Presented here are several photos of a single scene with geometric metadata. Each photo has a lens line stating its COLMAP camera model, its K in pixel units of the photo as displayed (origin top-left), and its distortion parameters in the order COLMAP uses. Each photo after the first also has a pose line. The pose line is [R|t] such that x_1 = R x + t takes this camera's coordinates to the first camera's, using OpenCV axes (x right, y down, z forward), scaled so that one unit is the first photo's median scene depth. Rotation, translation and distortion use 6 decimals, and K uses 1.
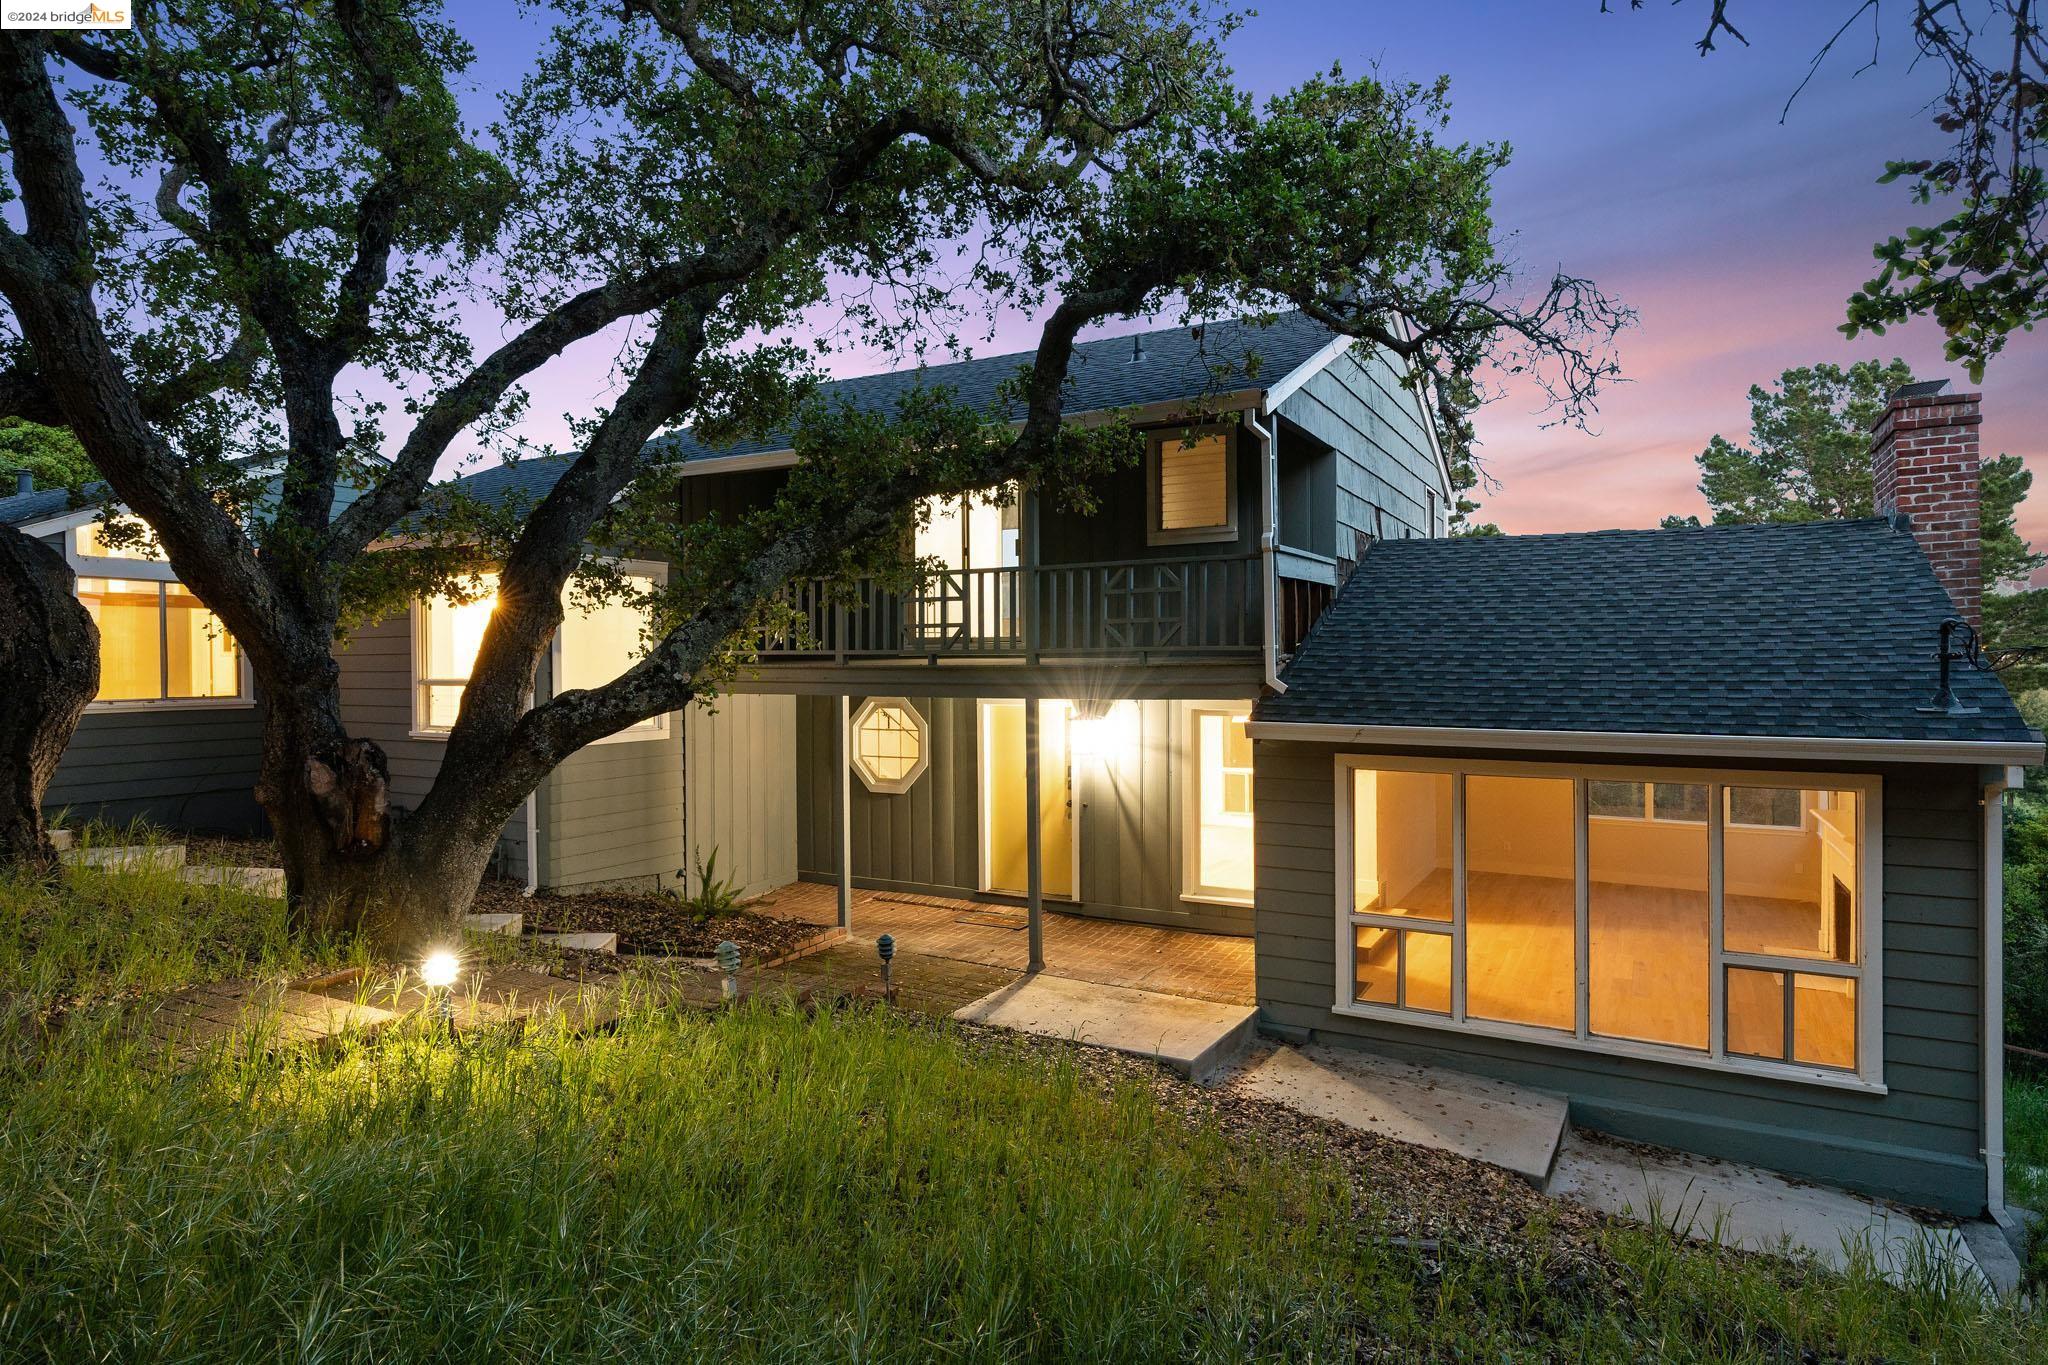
lens RADIAL K [[1137.2, 0, 1023.3], [0, 1137.2, 675.1], [0, 0, 1]] dist [-0.000425, -0.000087]
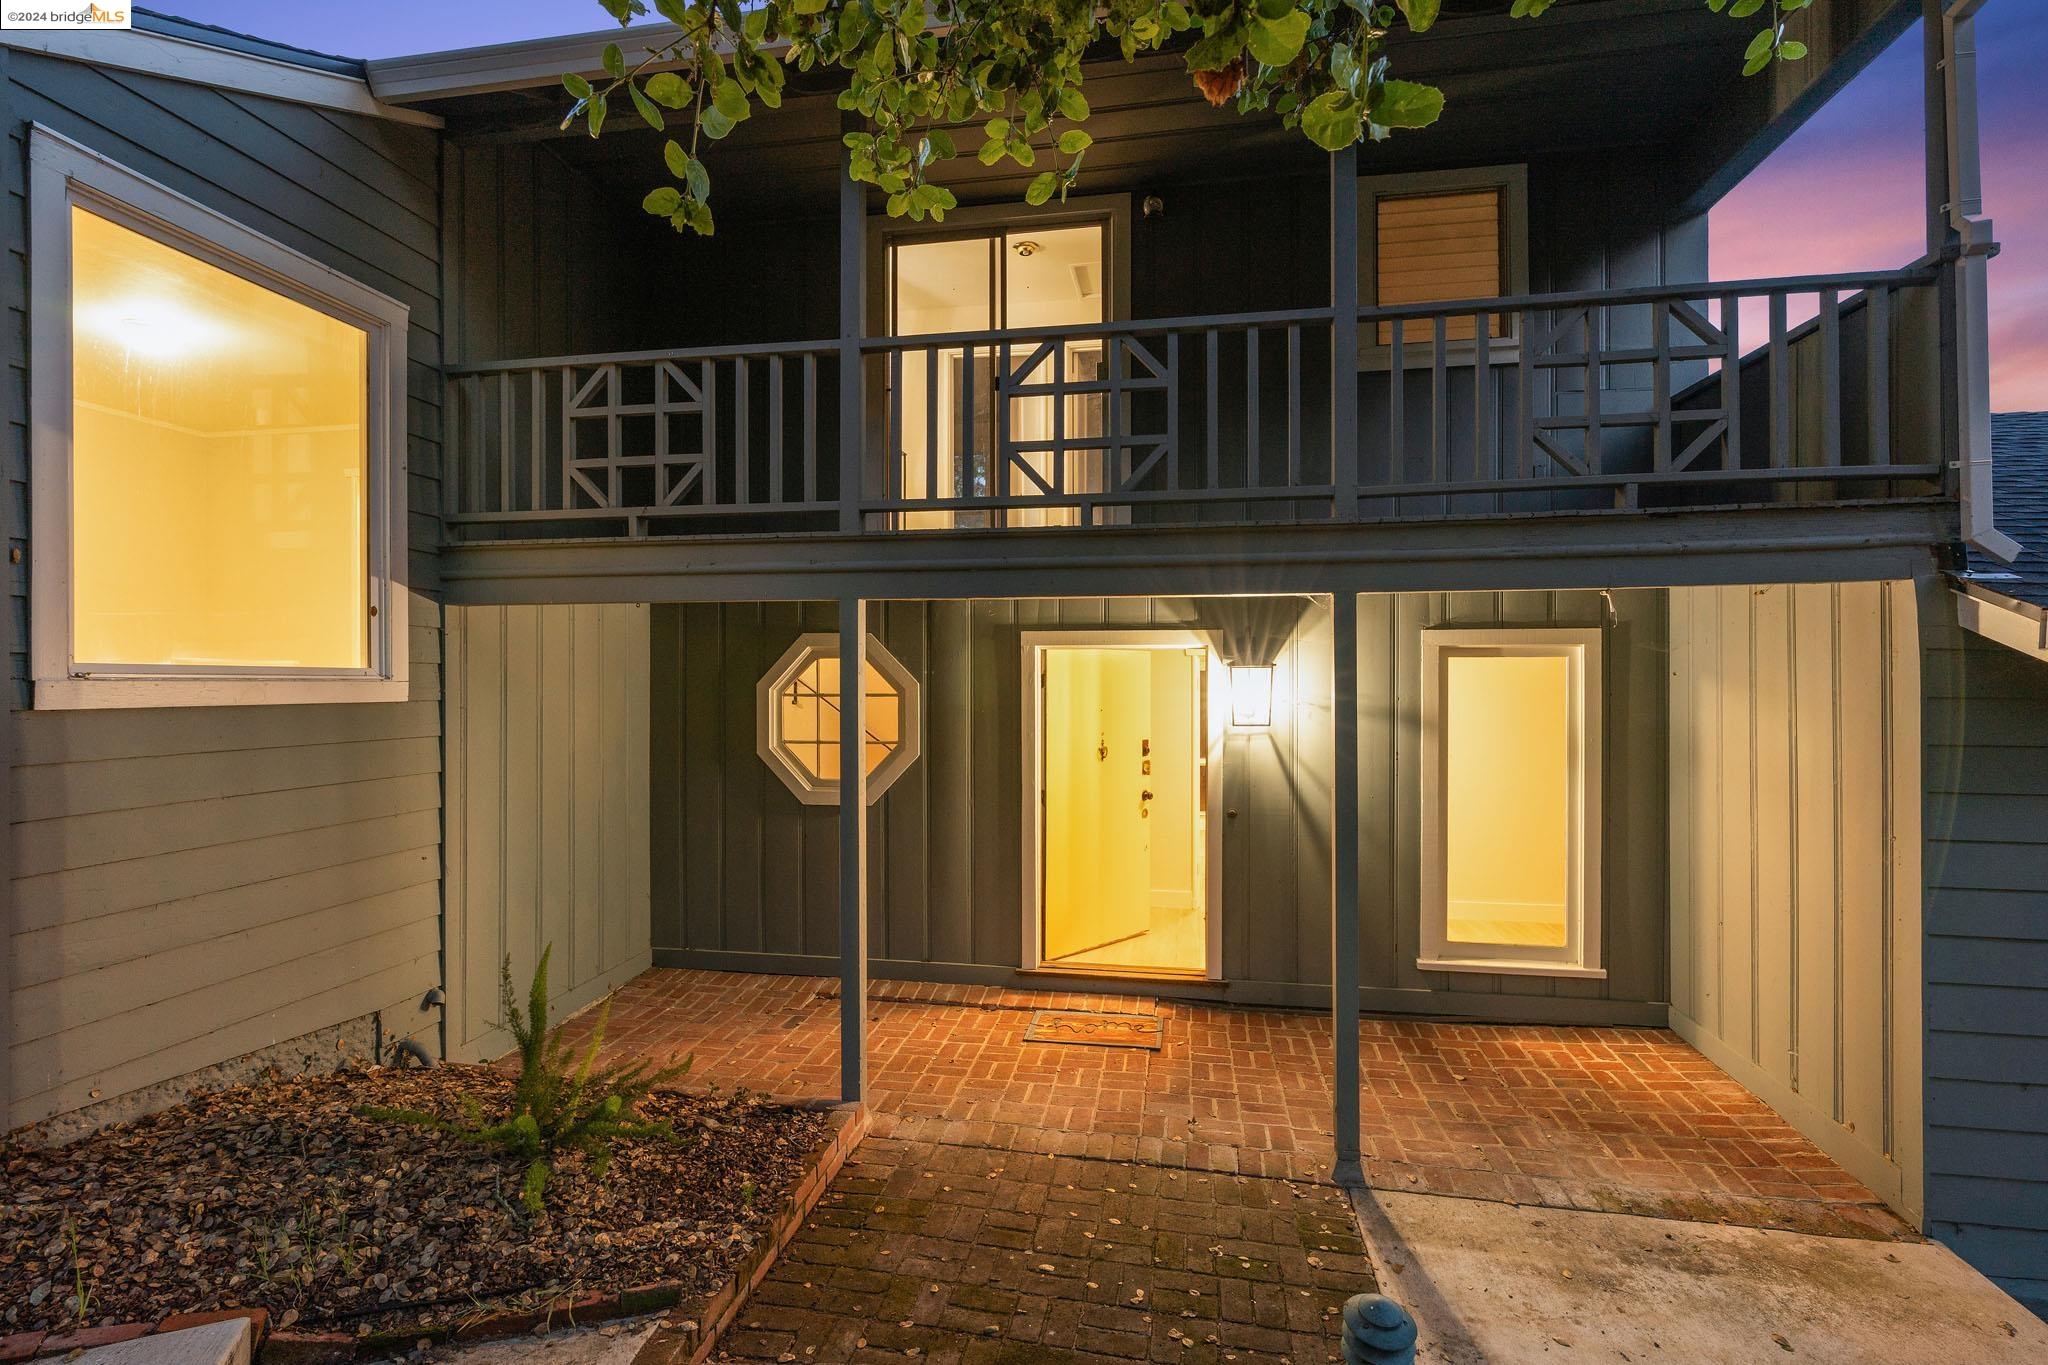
lens RADIAL K [[928.5, 0, 1025.4], [0, 928.5, 688.4], [0, 0, 1]] dist [-0.009179, 0.000437]
pose [[0.942845, 0.005693, 0.333182, -0.216245], [-0.002856, 0.999955, -0.009005, 0.056991], [-0.333219, 0.007539, 0.942819, 0.614783]]
